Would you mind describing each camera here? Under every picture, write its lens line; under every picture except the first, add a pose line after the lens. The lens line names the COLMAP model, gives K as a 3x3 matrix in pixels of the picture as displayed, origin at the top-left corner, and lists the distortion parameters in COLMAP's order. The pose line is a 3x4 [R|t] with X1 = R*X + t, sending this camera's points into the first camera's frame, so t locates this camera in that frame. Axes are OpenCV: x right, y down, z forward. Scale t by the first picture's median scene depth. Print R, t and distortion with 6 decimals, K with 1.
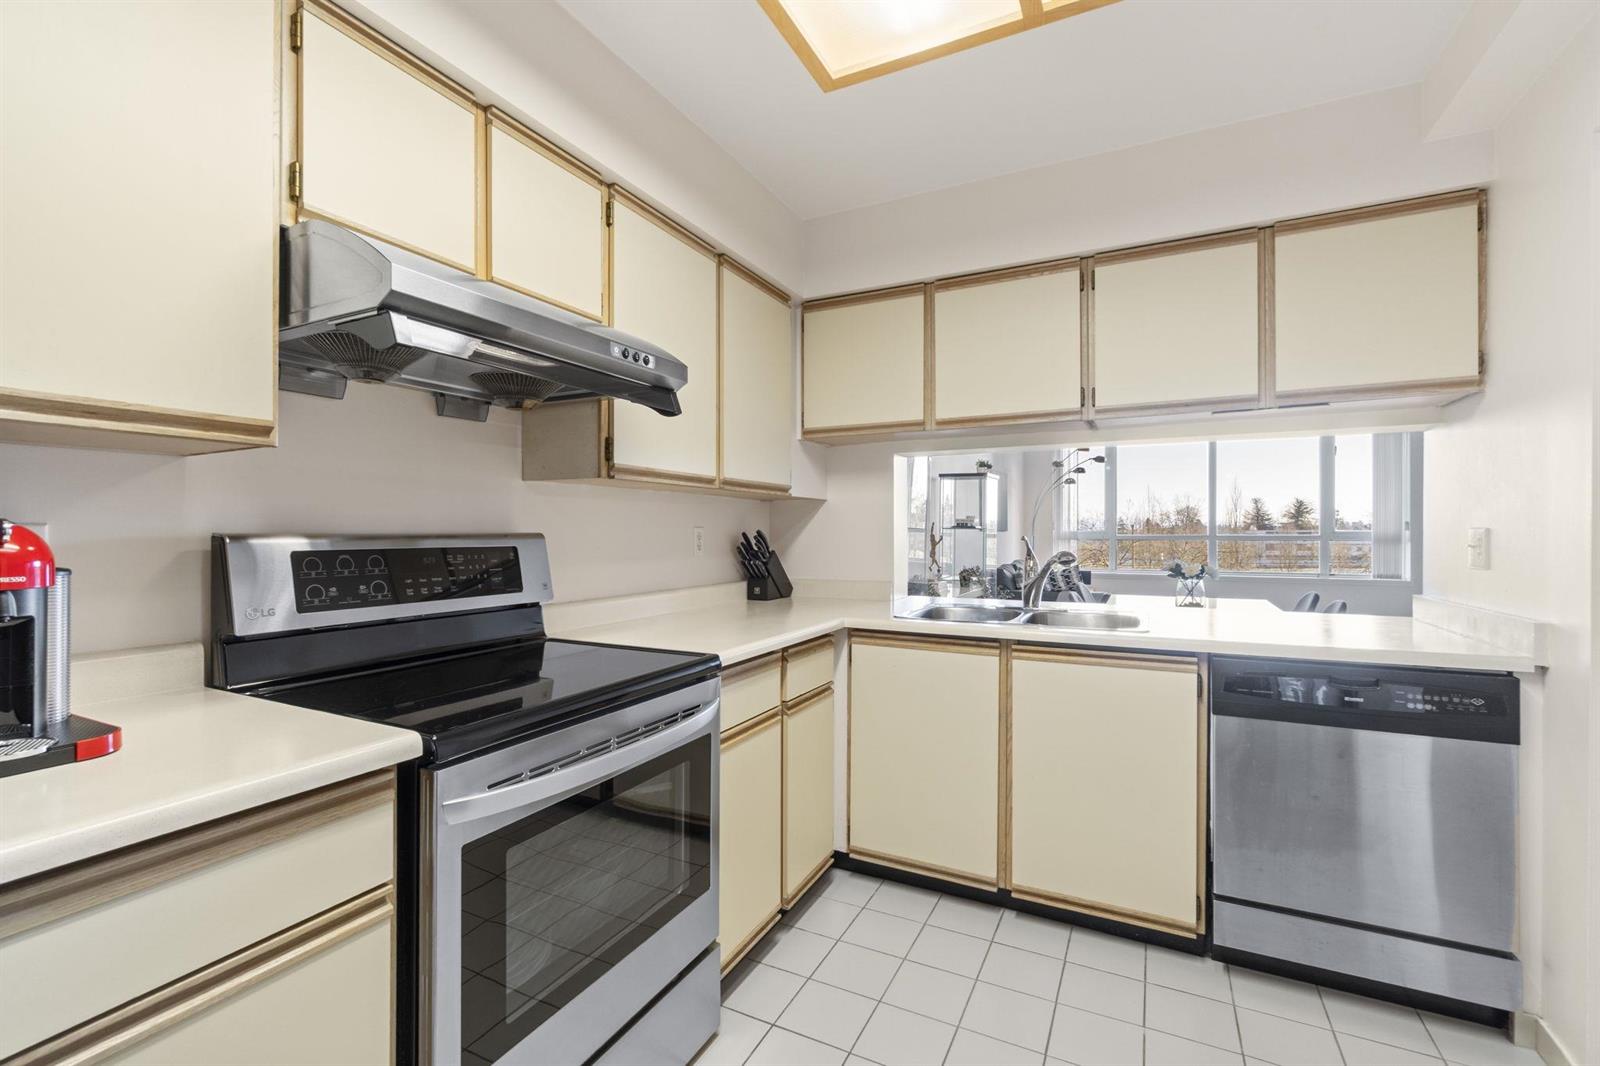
lens RADIAL K [[702.4, 0, 788.3], [0, 702.4, 534.4], [0, 0, 1]] dist [-0.001490, -0.000298]
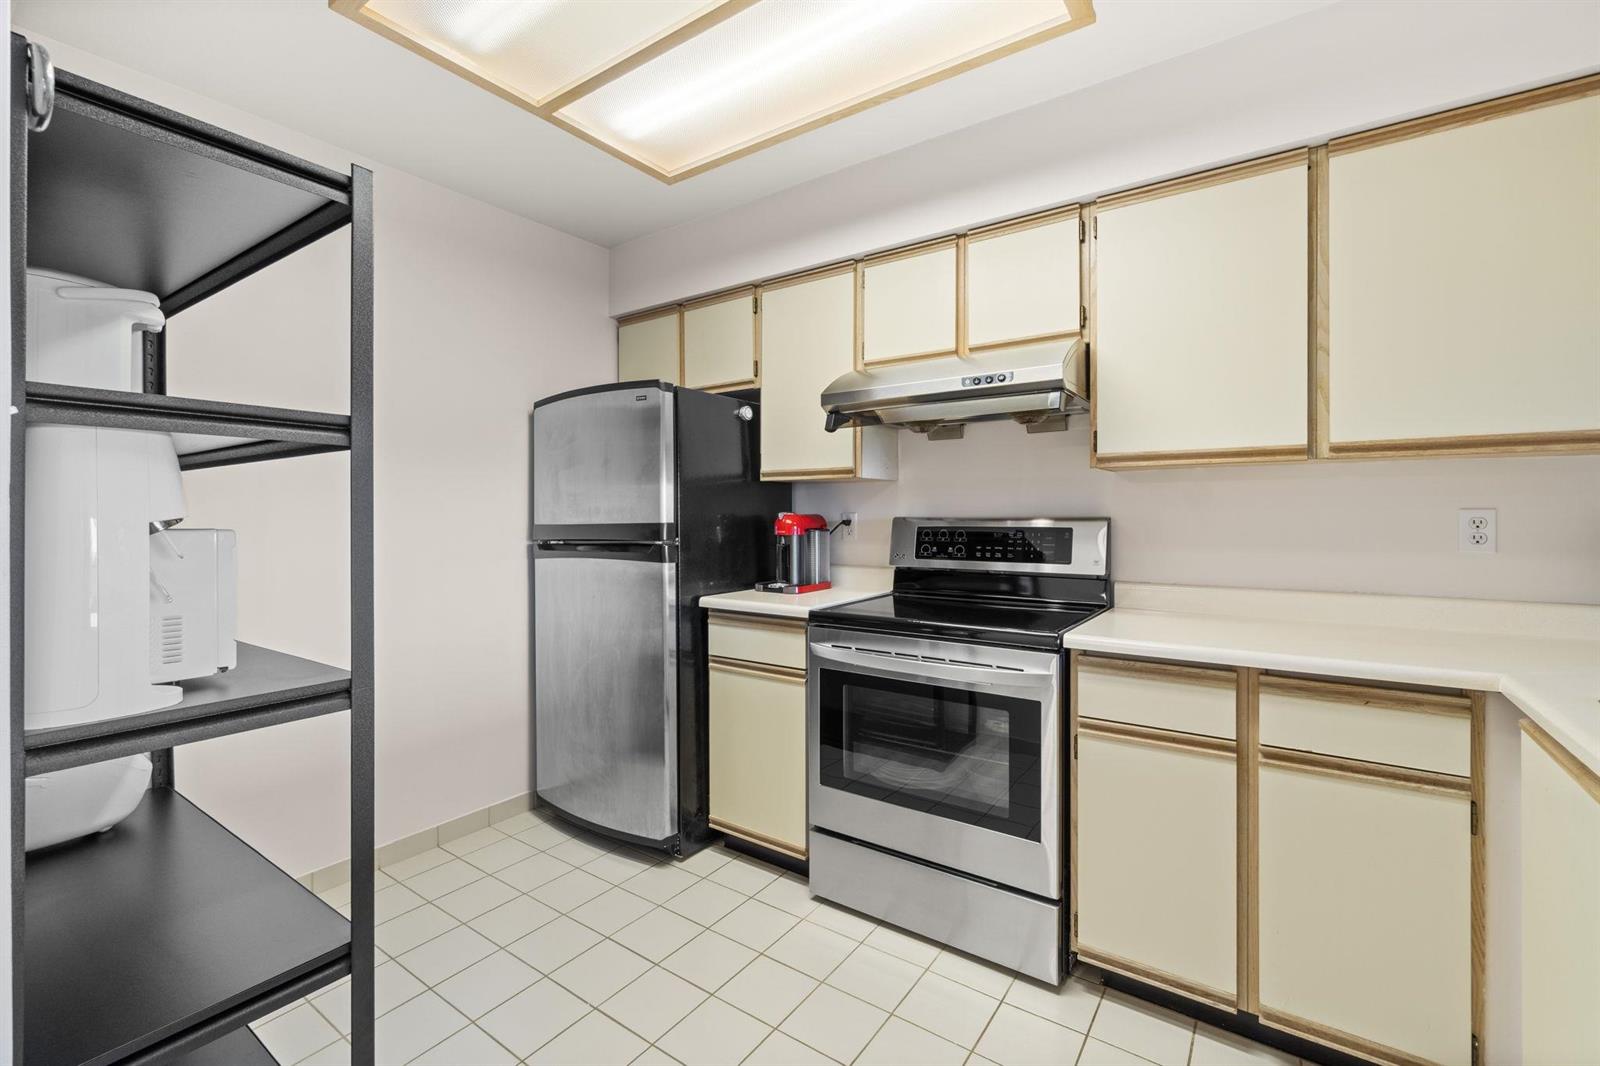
lens RADIAL K [[708.8, 0, 783.3], [0, 708.8, 514.7], [0, 0, 1]] dist [-0.002638, -0.000107]
pose [[-0.151822, 0.002998, -0.988403, 0.801859], [0.000026, 0.999995, 0.003029, -0.008208], [0.988408, 0.000434, -0.151821, 0.598342]]
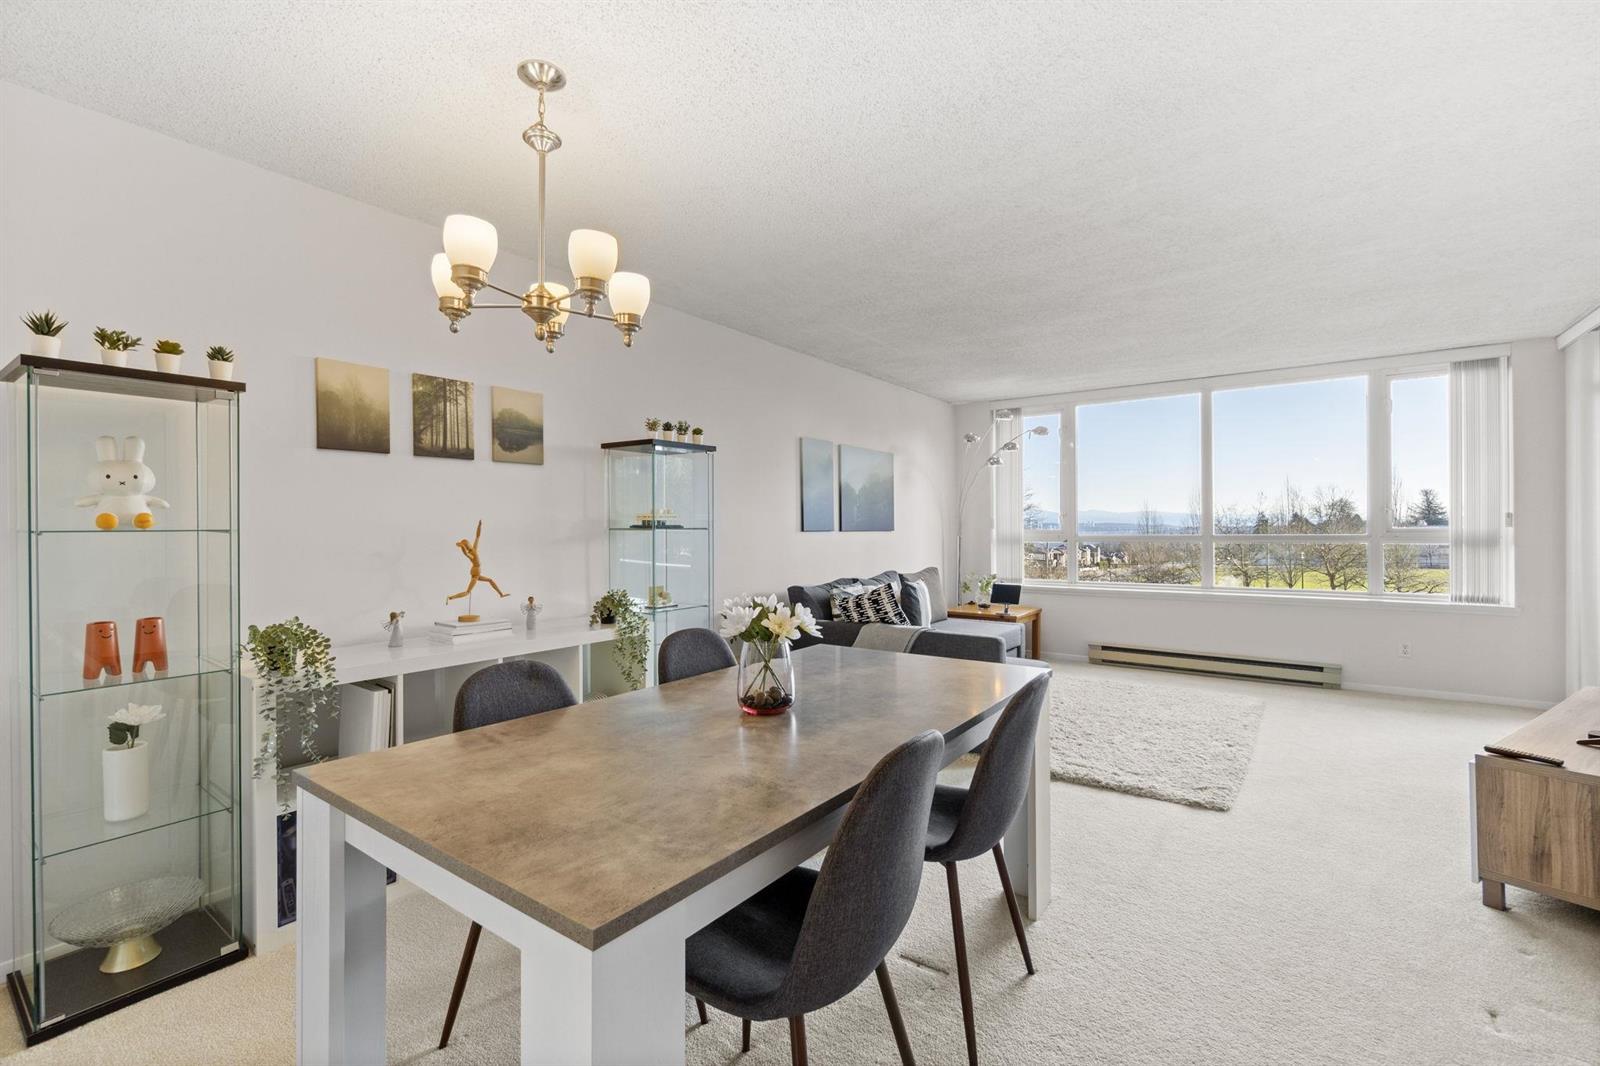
lens RADIAL K [[696.7, 0, 800.0], [0, 696.7, 533.0], [0, 0, 1]] dist [-0.000277, -0.000329]
pose [[0.988904, -0.005065, -0.148468, 1.222794], [0.005071, 0.999987, -0.000333, -0.009152], [0.148468, -0.000423, 0.988917, 1.017934]]
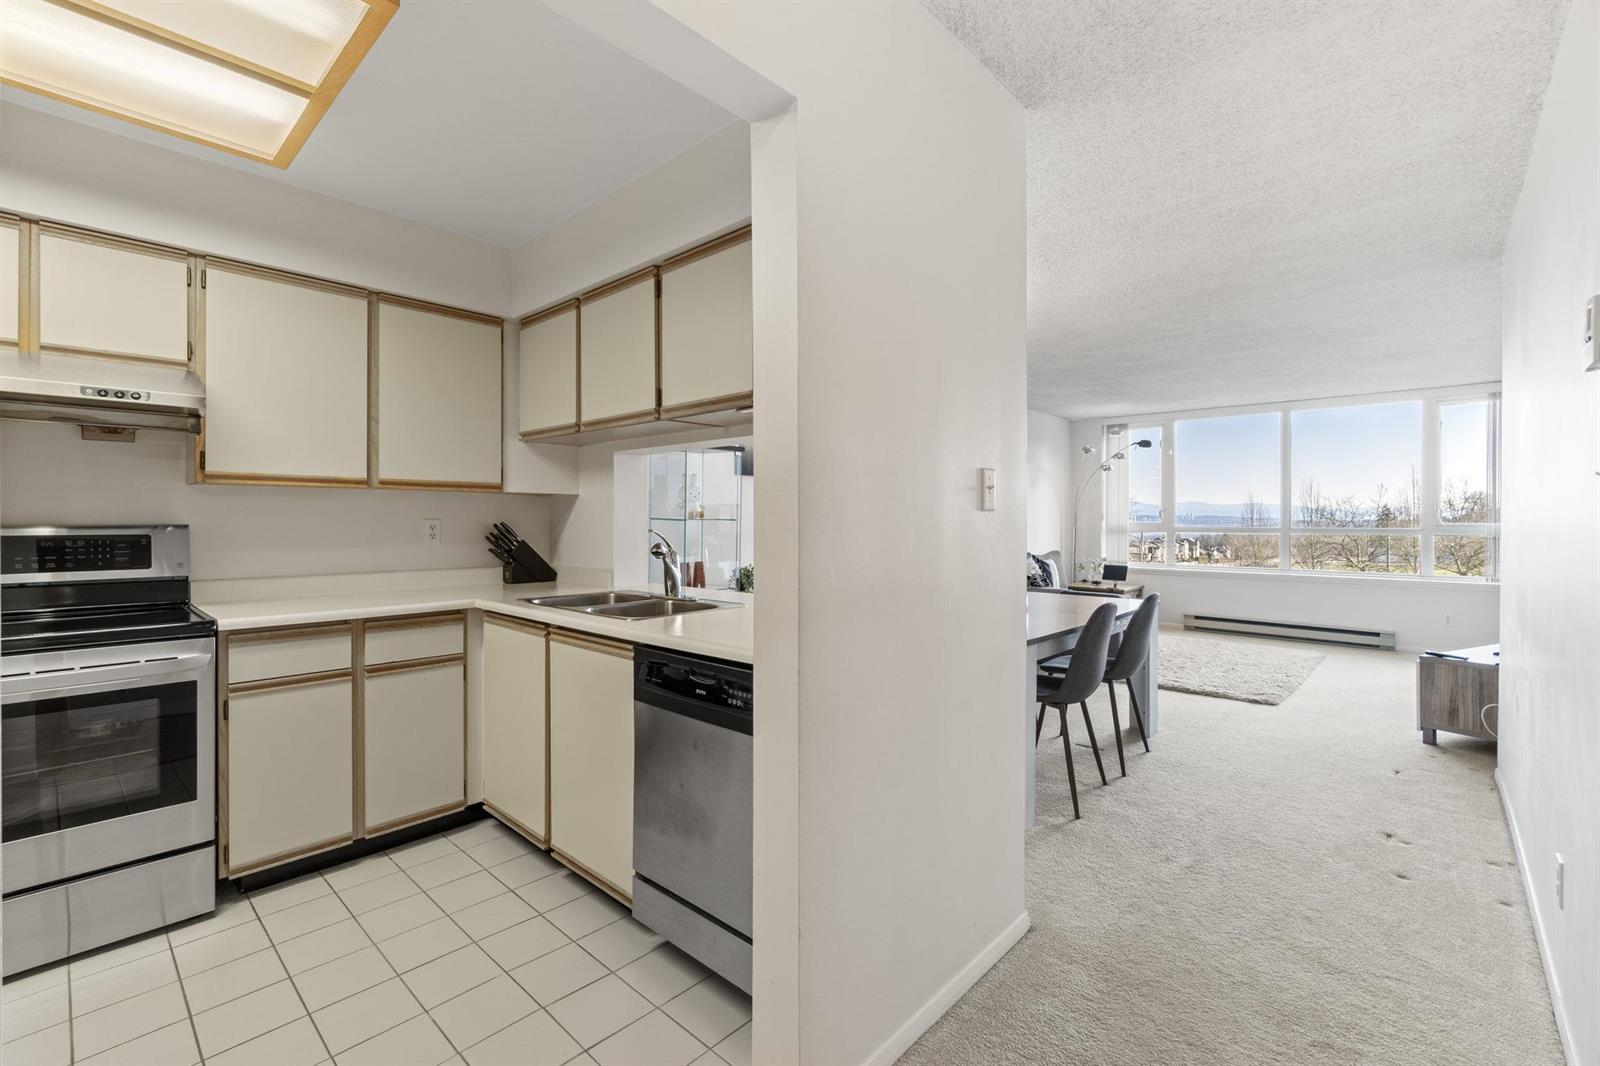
lens RADIAL K [[692.2, 0, 793.3], [0, 692.2, 522.1], [0, 0, 1]] dist [-0.004896, -0.000384]
pose [[0.962682, 0.002971, -0.270618, 0.996463], [-0.003526, 0.999993, -0.001566, -0.007625], [0.270611, 0.002461, 0.962686, 0.060605]]
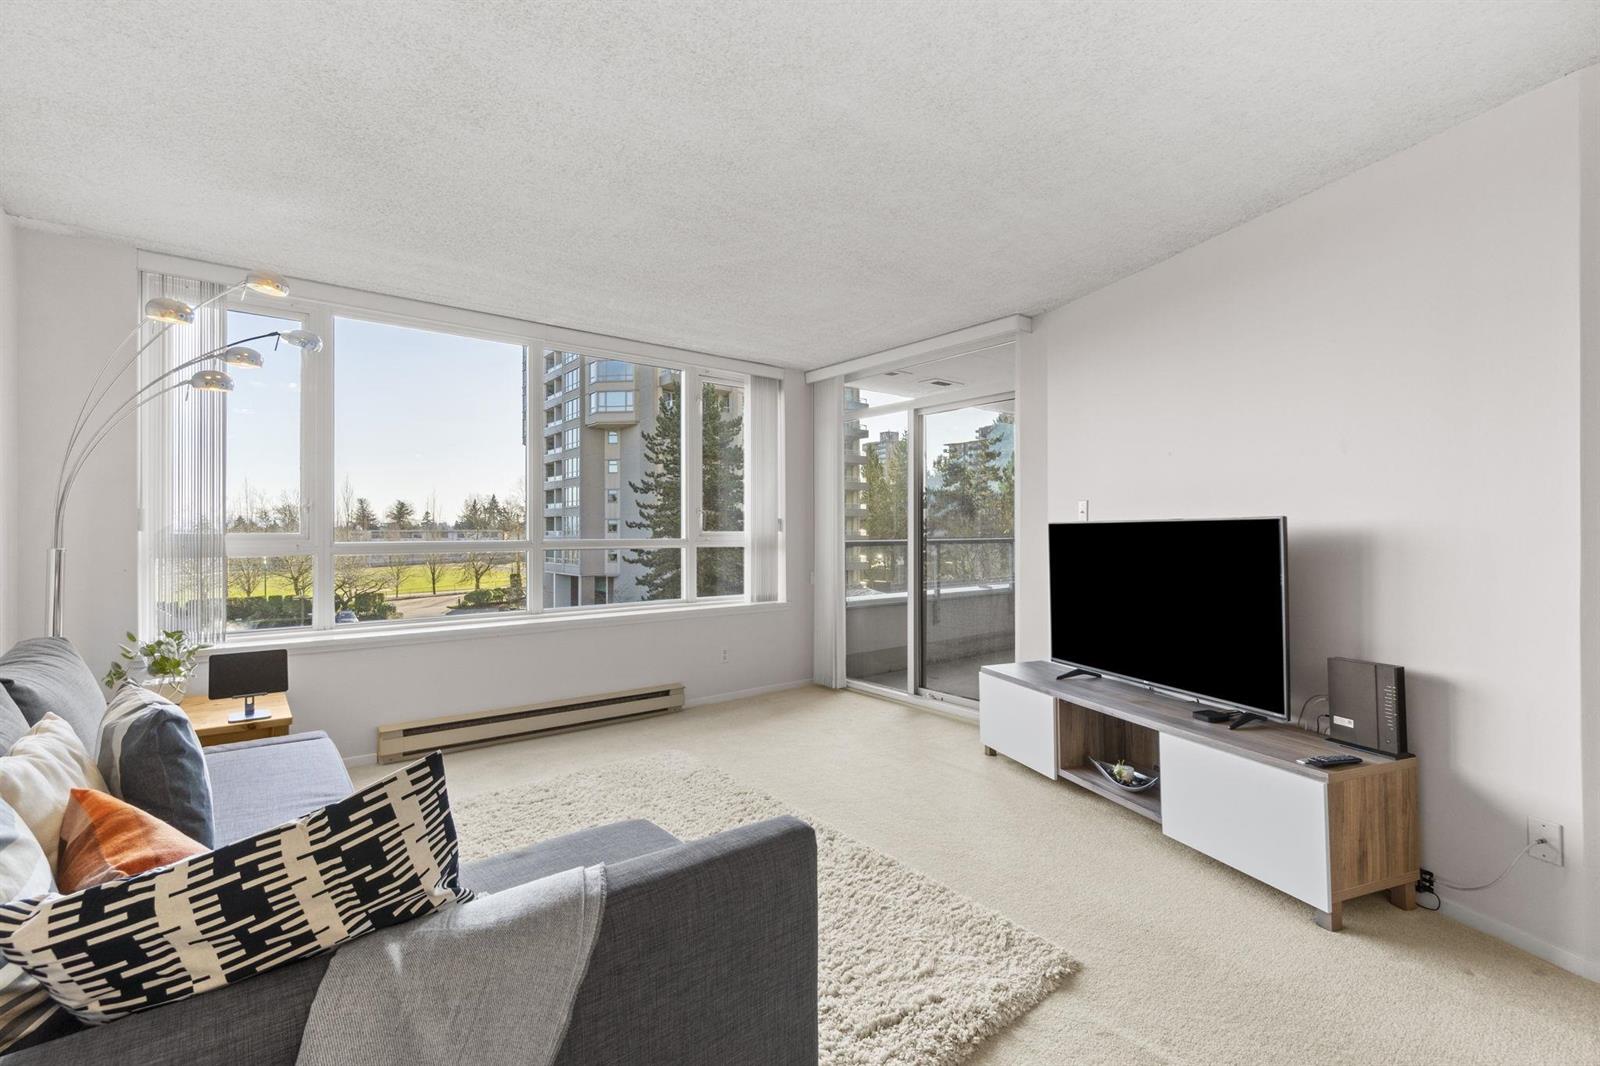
lens RADIAL K [[692.0, 0, 790.5], [0, 692.0, 529.7], [0, 0, 1]] dist [-0.004971, -0.000526]
pose [[0.409118, 0.002010, 0.912479, 0.875537], [0.003557, 0.999986, -0.003797, -0.015264], [-0.912475, 0.004799, 0.409105, 2.486577]]
